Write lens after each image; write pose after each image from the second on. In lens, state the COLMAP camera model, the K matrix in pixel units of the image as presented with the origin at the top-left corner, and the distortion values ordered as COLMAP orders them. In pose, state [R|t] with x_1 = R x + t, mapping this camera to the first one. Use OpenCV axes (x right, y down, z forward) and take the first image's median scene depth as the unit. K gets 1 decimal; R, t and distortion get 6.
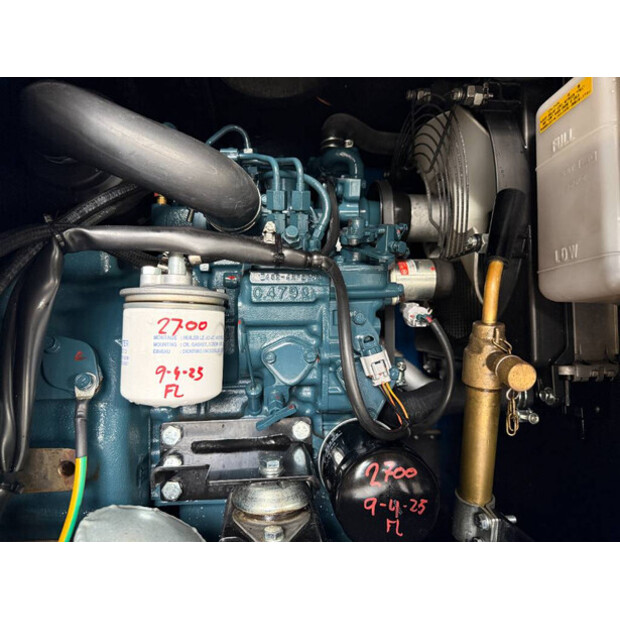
lens RADIAL K [[443.7, 0, 309.7], [0, 443.7, 307.8], [0, 0, 1]] dist [-0.016180, -0.031920]
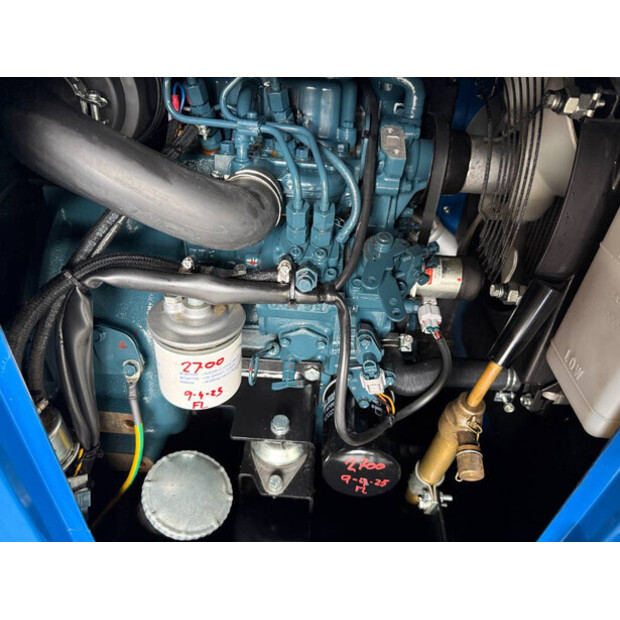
lens RADIAL K [[443.7, 0, 306.9], [0, 443.7, 315.5], [0, 0, 1]] dist [-0.016180, -0.031920]
pose [[0.986478, 0.140030, -0.085168, 0.063736], [-0.057896, 0.783873, 0.618216, -0.789561], [0.153330, -0.604925, 0.781380, 0.210310]]
